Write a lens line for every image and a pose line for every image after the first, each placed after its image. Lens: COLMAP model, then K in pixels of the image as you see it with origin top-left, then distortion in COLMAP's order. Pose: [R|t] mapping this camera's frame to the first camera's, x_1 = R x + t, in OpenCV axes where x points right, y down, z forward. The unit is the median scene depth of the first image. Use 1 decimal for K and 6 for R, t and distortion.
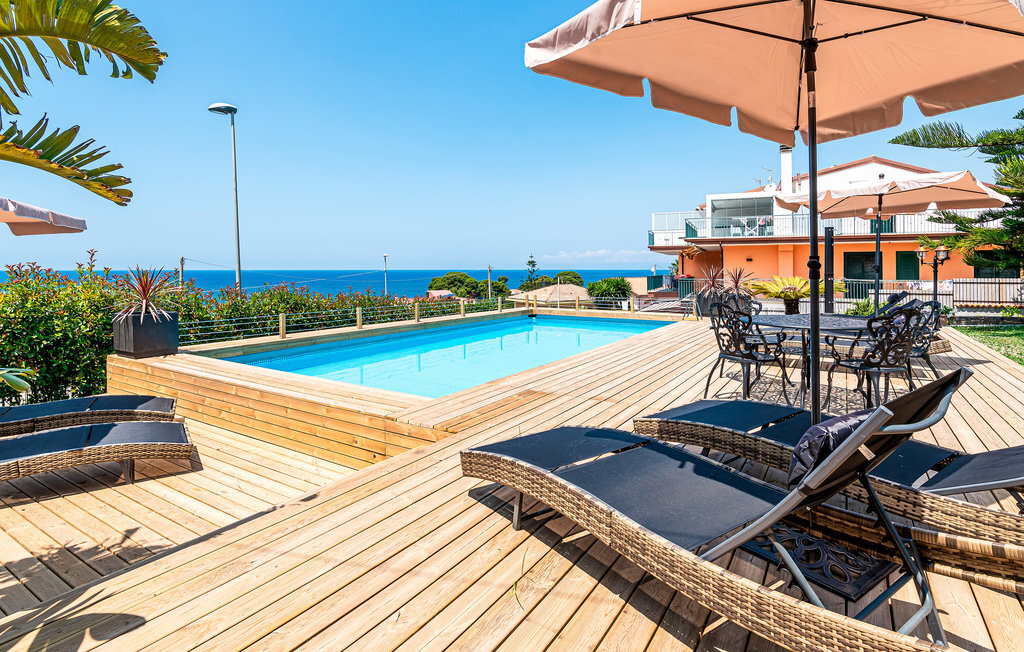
lens RADIAL K [[500.6, 0, 513.0], [0, 500.6, 272.2], [0, 0, 1]] dist [0.003405, 0.001016]
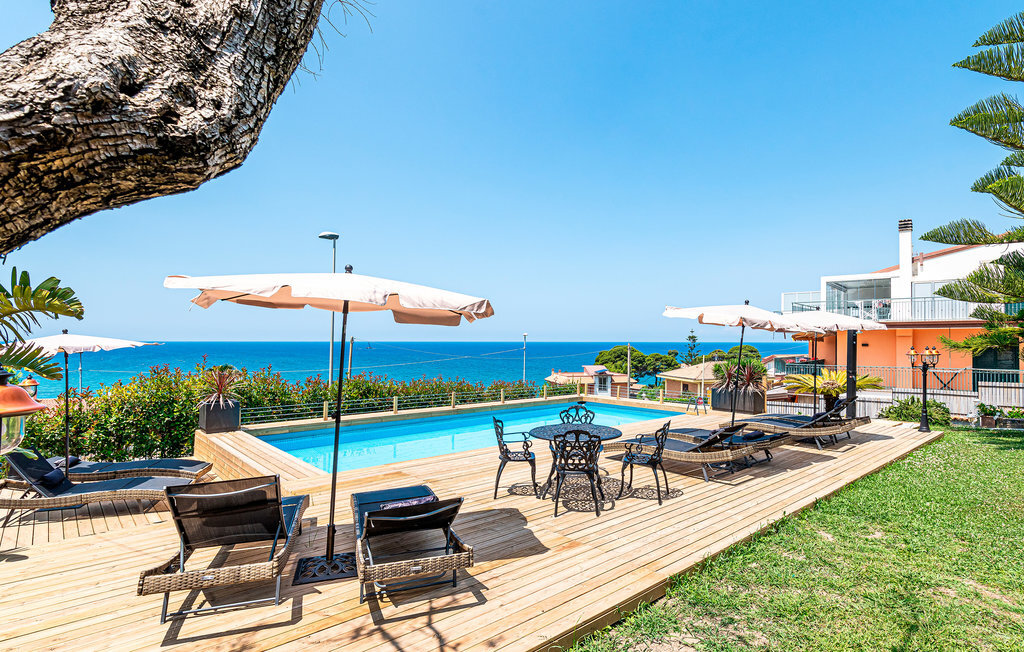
lens RADIAL K [[509.1, 0, 587.1], [0, 509.1, 308.5], [0, 0, 1]] dist [0.005978, 0.000421]
pose [[0.978057, -0.006939, -0.208222, 0.367432], [-0.007422, 0.997650, -0.068108, -0.056750], [0.208205, 0.068159, 0.975707, -0.142064]]
